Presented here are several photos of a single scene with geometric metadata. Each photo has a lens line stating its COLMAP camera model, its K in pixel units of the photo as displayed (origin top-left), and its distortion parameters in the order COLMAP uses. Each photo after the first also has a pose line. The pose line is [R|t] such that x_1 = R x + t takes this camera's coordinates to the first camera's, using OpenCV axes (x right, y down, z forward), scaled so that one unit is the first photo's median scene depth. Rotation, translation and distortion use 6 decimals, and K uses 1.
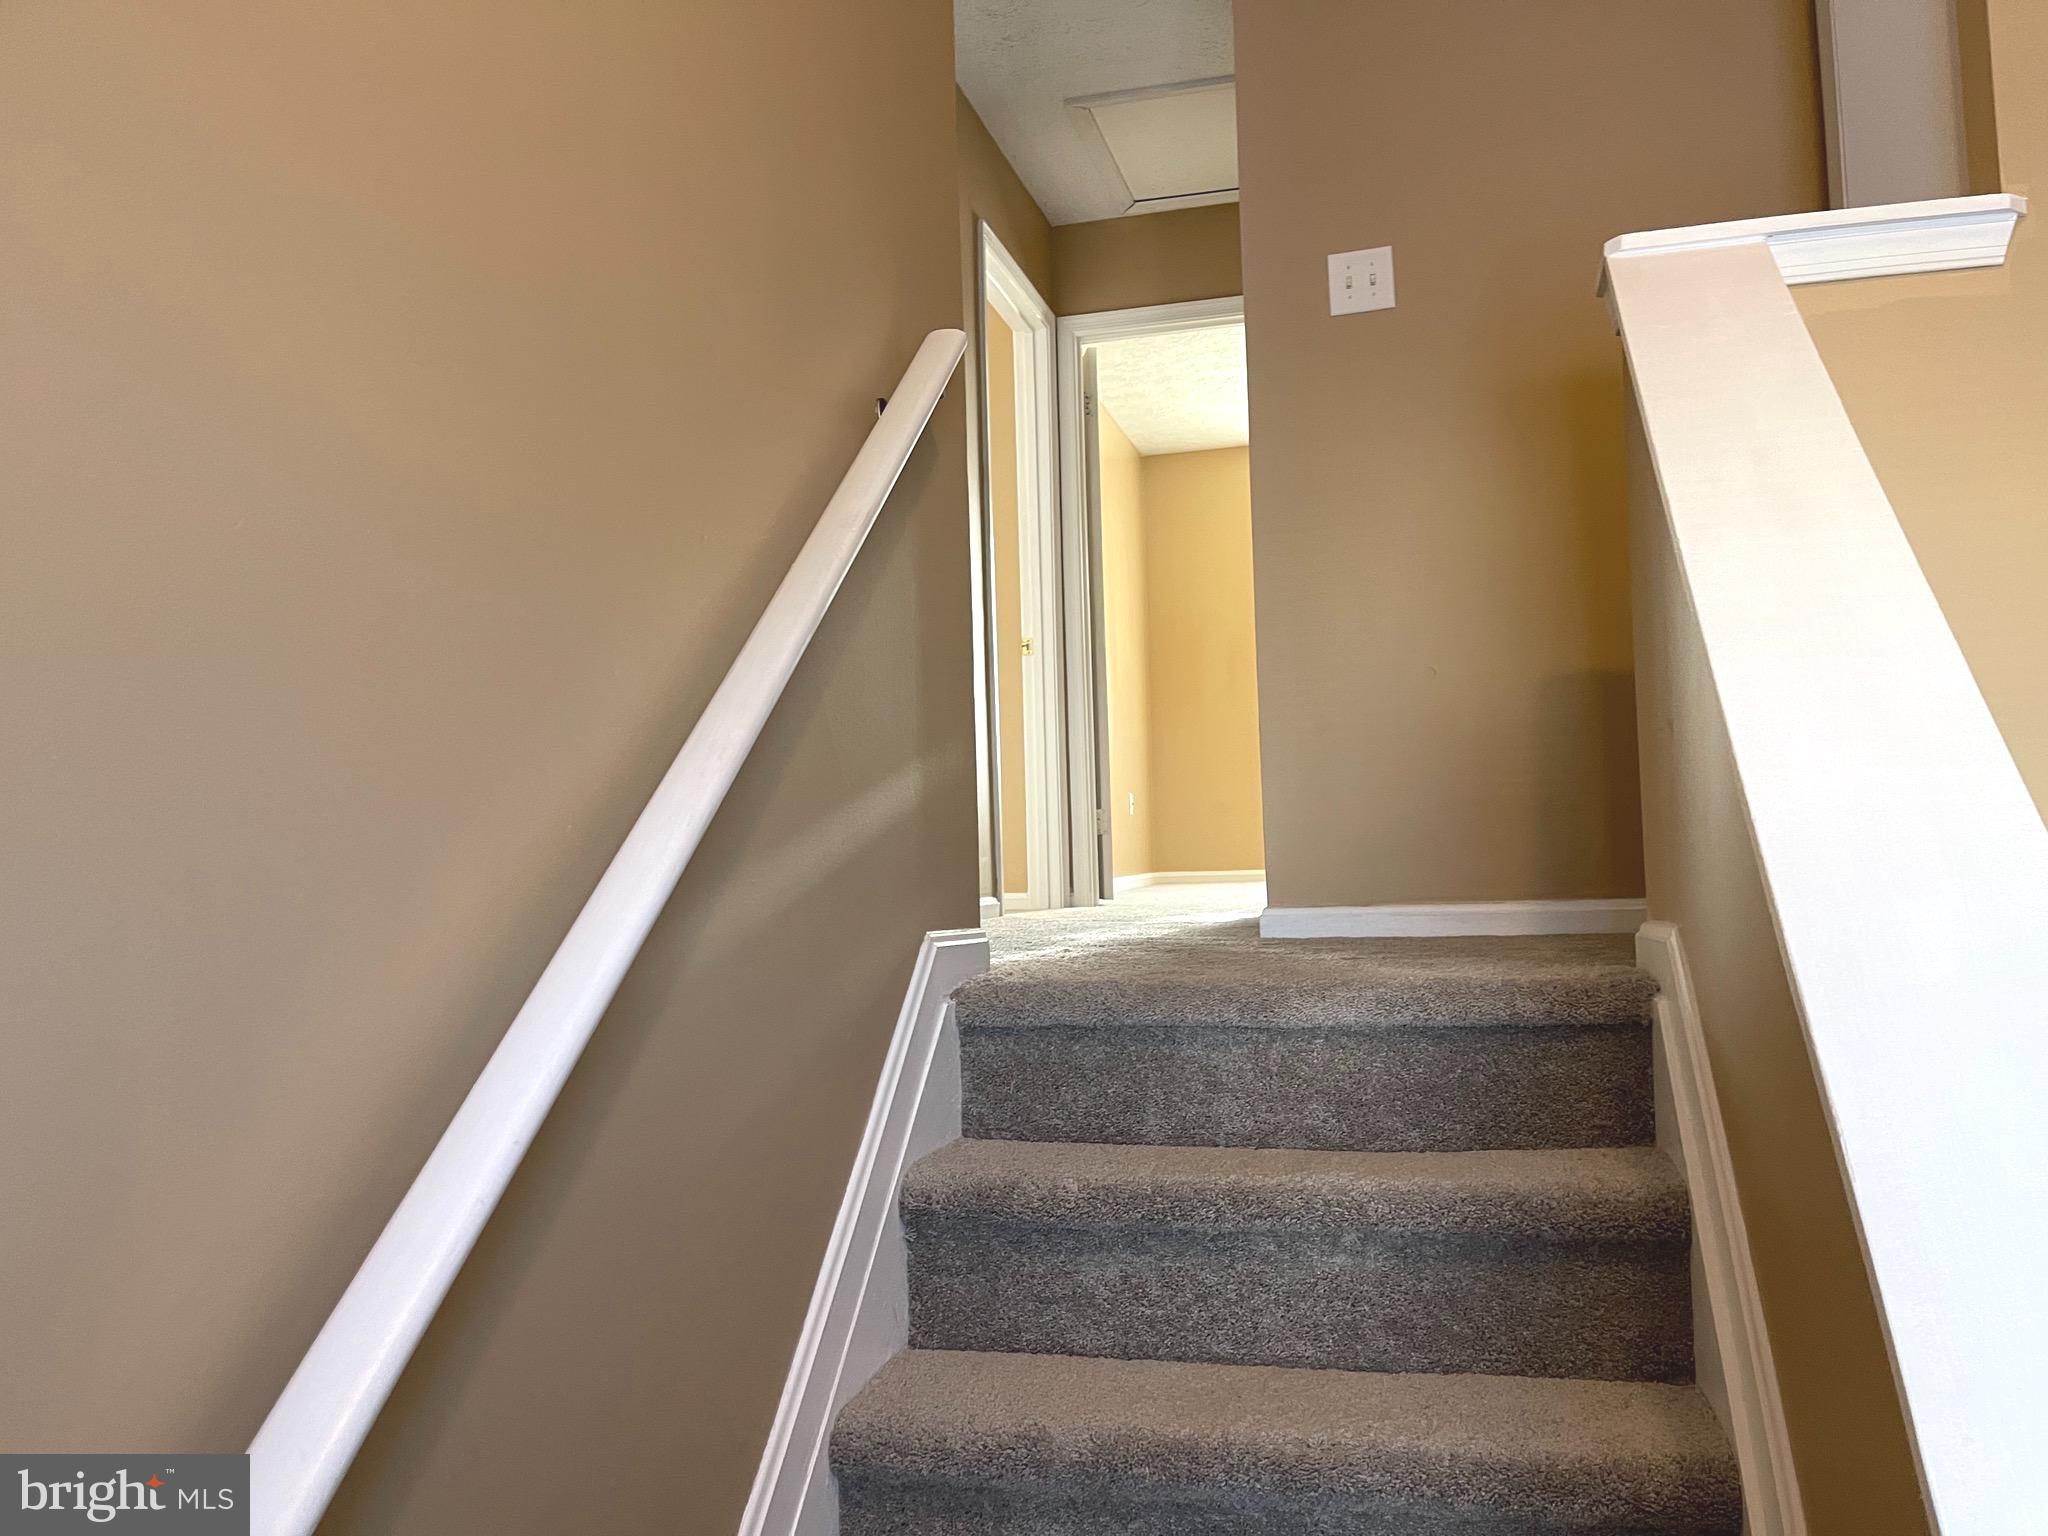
lens RADIAL K [[1526.9, 0, 1074.9], [0, 1526.9, 786.4], [0, 0, 1]] dist [0.044316, -0.063659]
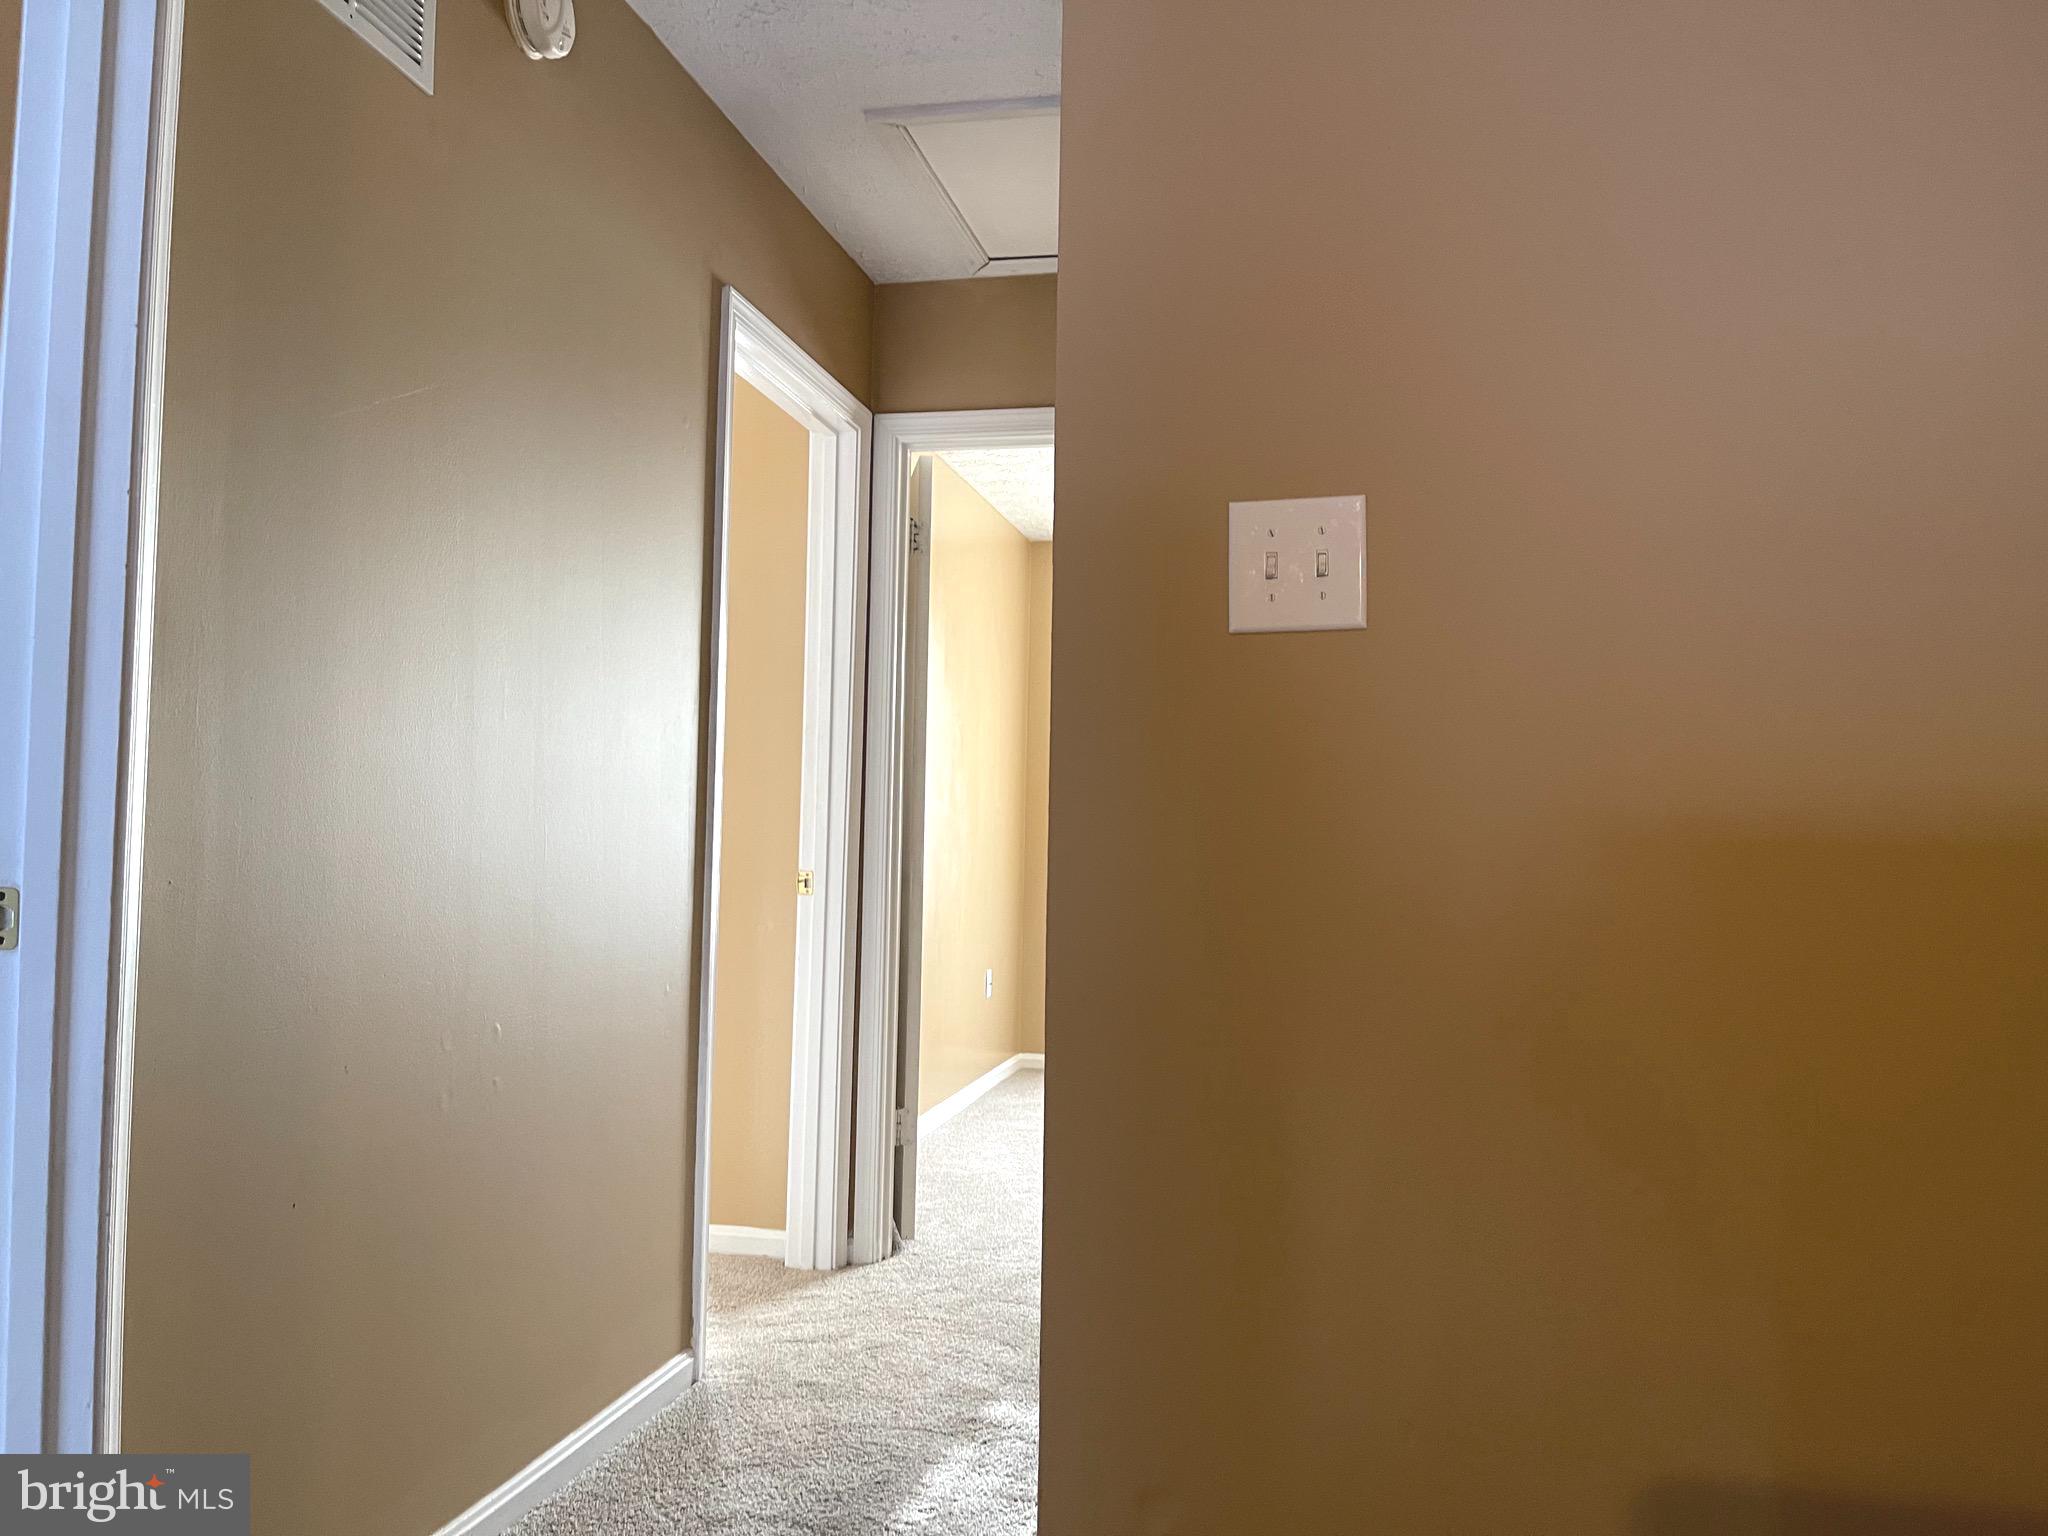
lens RADIAL K [[1526.9, 0, 1024.8], [0, 1526.9, 766.6], [0, 0, 1]] dist [0.044316, -0.063659]
pose [[0.998343, 0.056321, 0.011802, 0.058239], [-0.056323, 0.998413, -0.000148, -0.151868], [-0.011792, -0.000517, 0.999930, 0.306525]]
